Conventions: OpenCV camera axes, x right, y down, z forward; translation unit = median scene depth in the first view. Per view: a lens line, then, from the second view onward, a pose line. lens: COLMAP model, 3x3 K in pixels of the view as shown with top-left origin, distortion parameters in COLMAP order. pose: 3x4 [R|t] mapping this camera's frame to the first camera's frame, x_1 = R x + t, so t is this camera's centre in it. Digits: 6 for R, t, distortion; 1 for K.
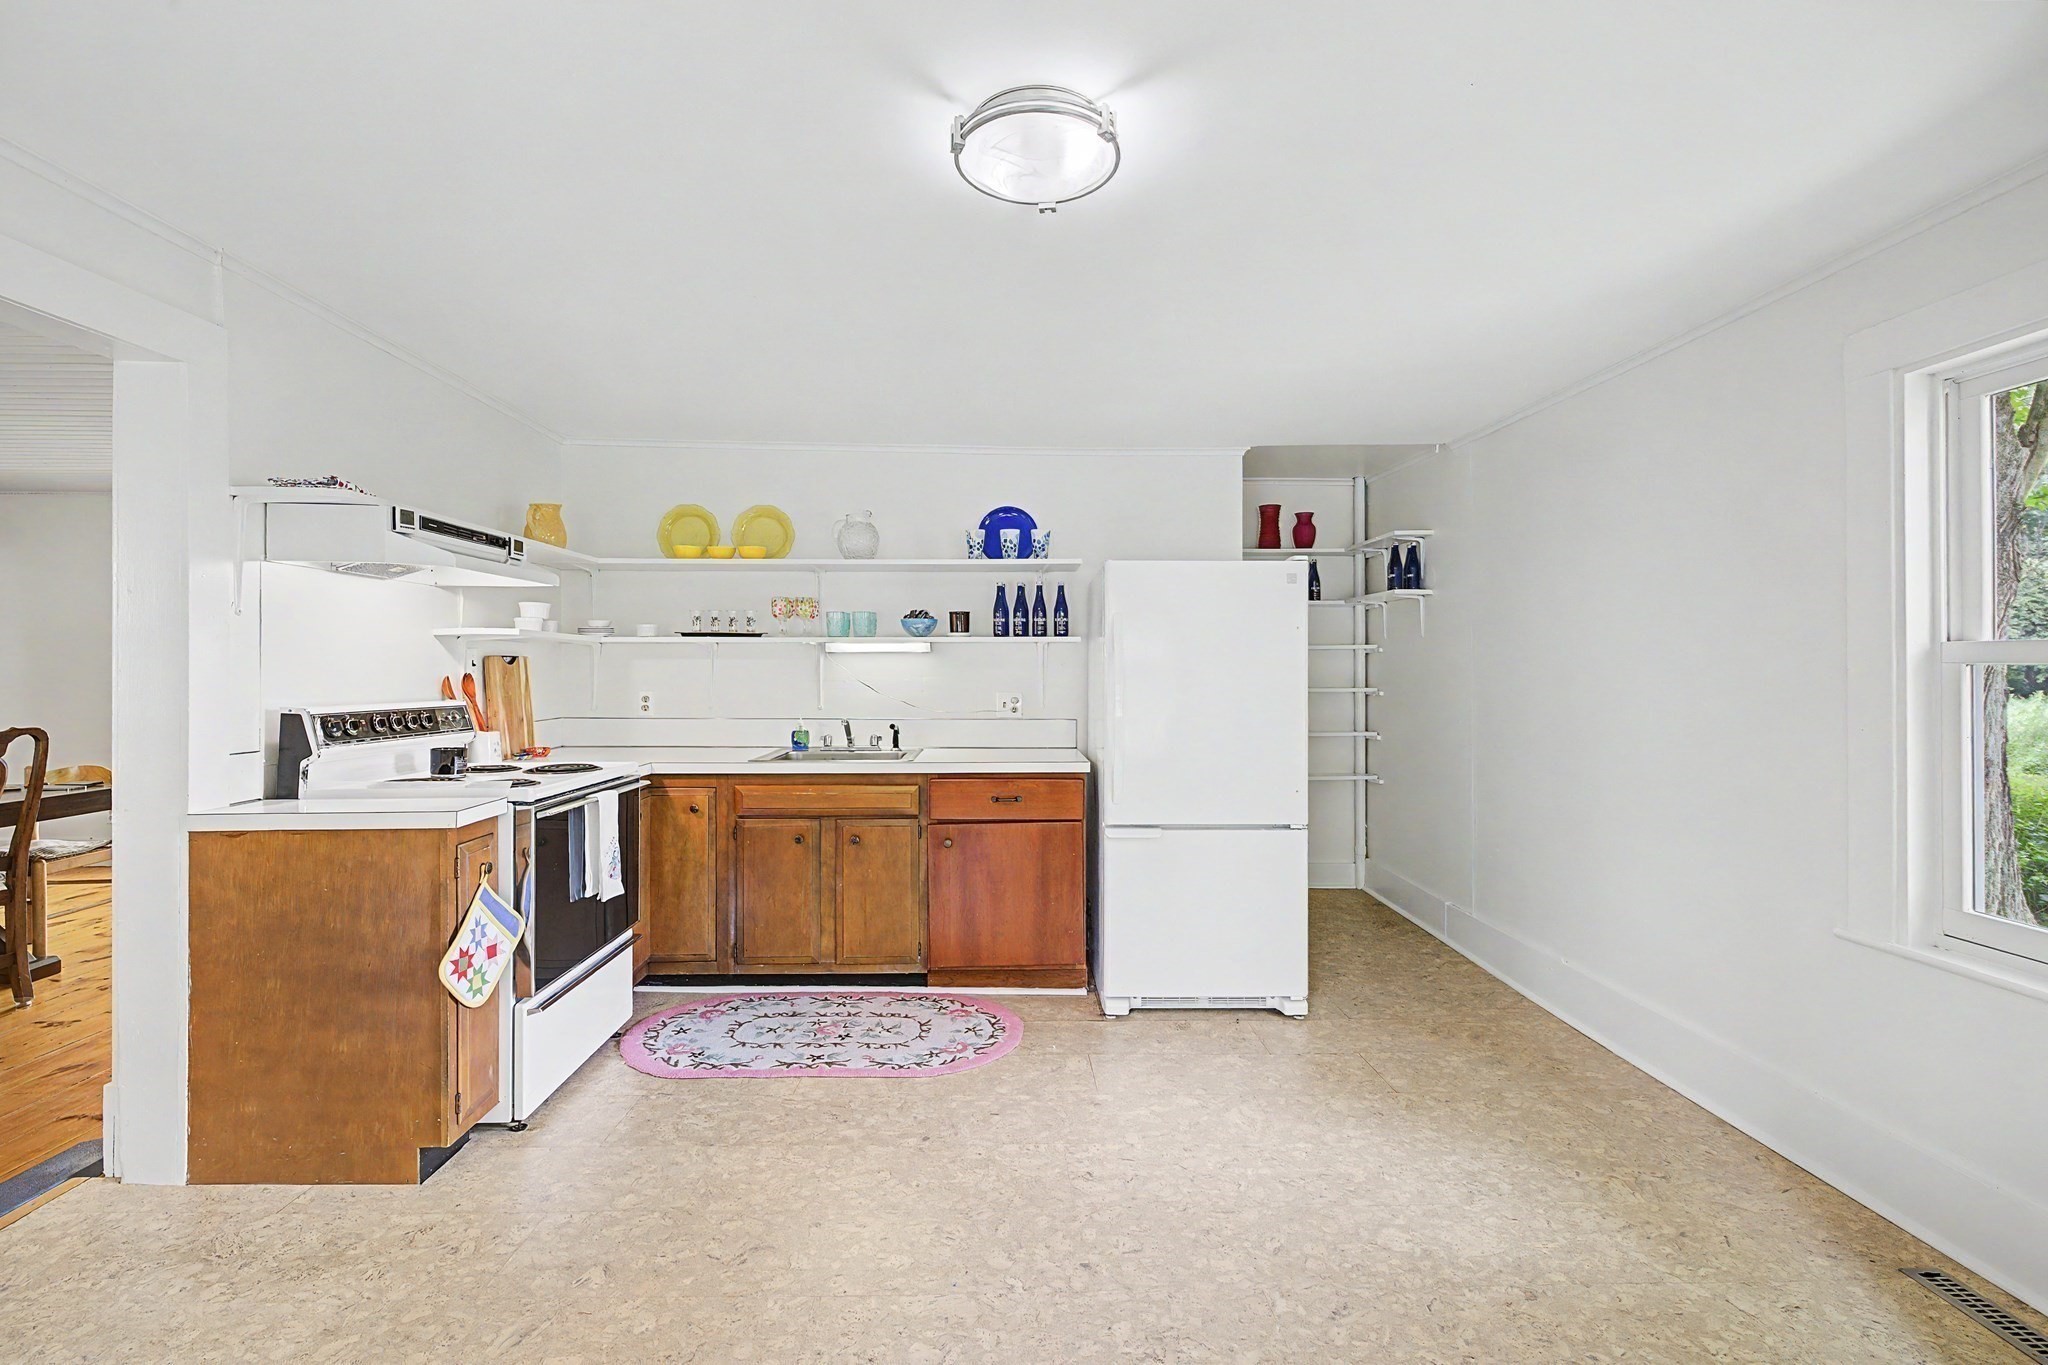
lens RADIAL K [[925.3, 0, 1027.7], [0, 925.3, 668.1], [0, 0, 1]] dist [0.006082, 0.000077]
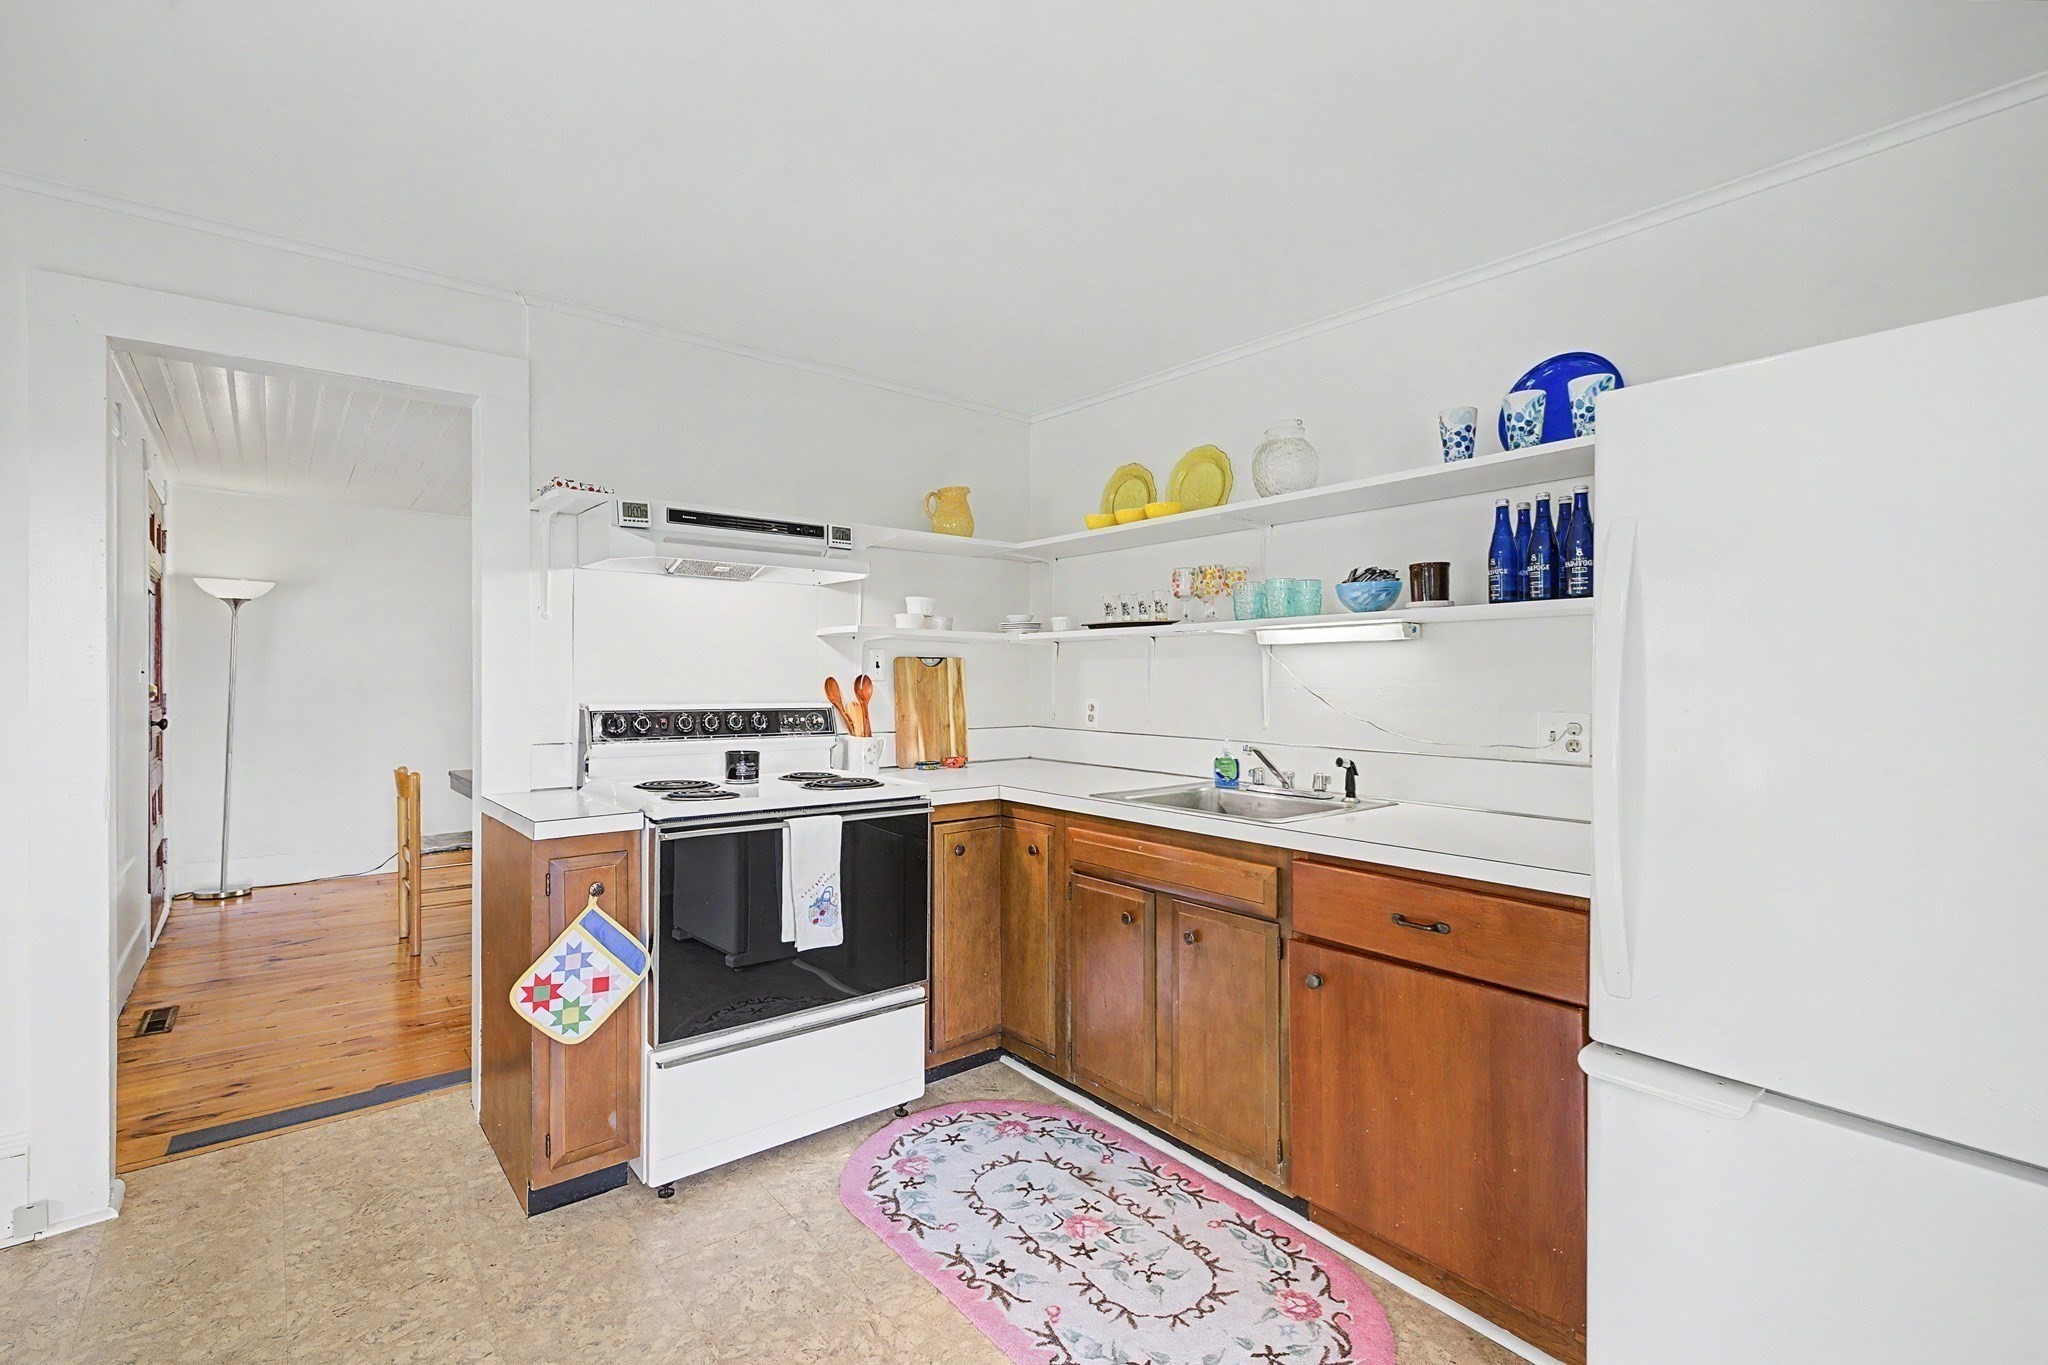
lens RADIAL K [[925.3, 0, 1029.3], [0, 925.3, 677.9], [0, 0, 1]] dist [0.006082, 0.000077]
pose [[0.608232, -0.000740, -0.793759, 0.264789], [-0.000903, 0.999998, -0.001624, 0.010270], [0.793759, 0.001705, 0.608230, 0.561392]]
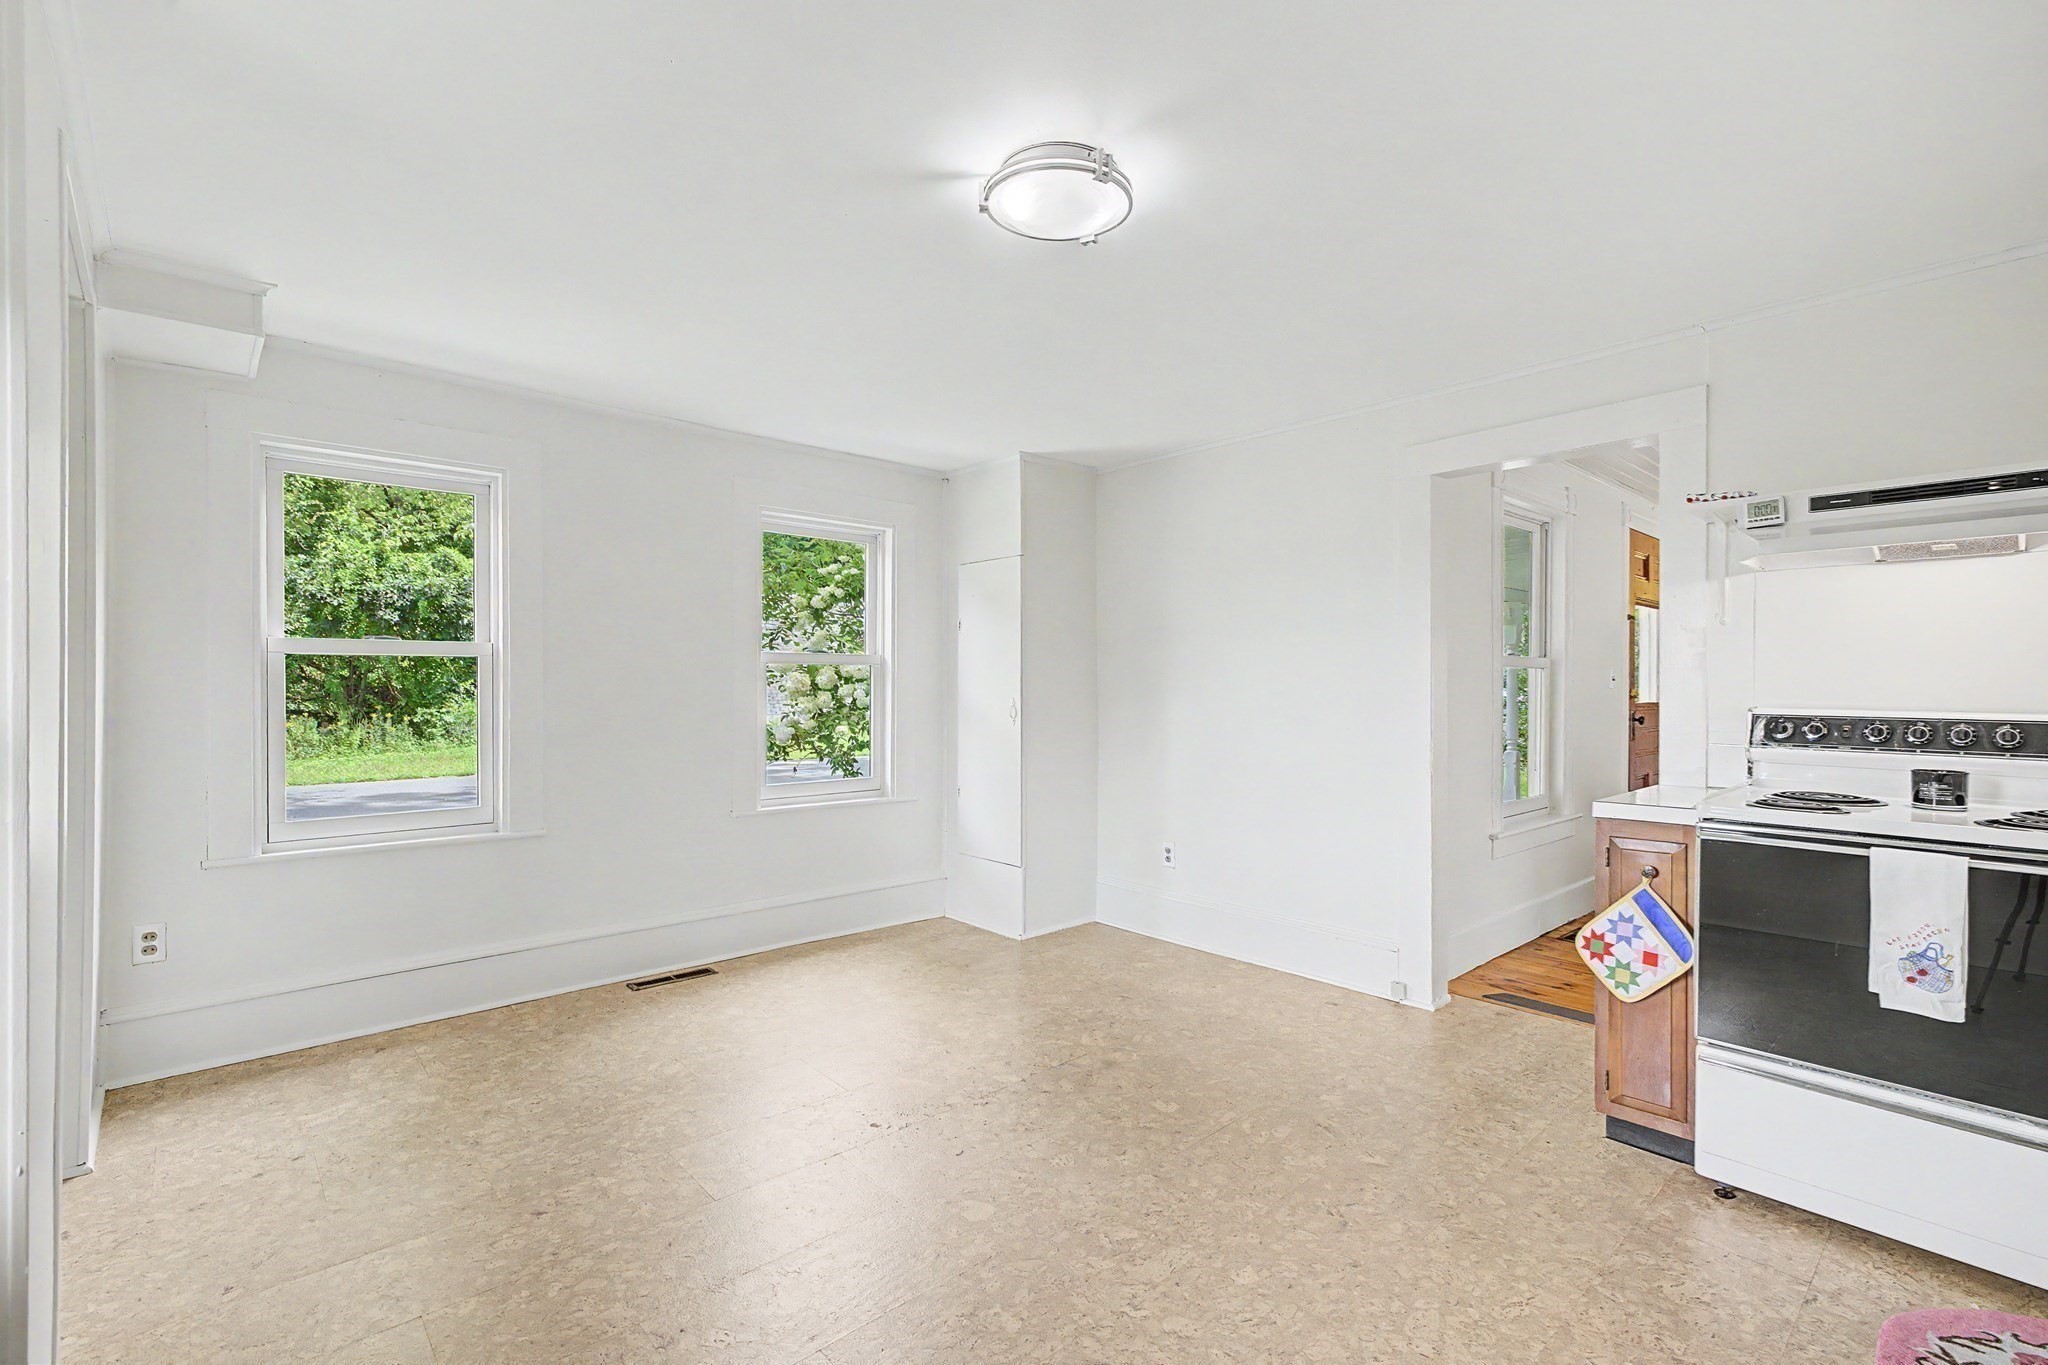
lens RADIAL K [[925.3, 0, 1037.3], [0, 925.3, 684.3], [0, 0, 1]] dist [0.006082, 0.000077]
pose [[-0.760611, -0.002855, -0.649202, 0.387250], [-0.002781, 0.999995, -0.001139, 0.014646], [0.649202, 0.000939, -0.760615, 0.943584]]
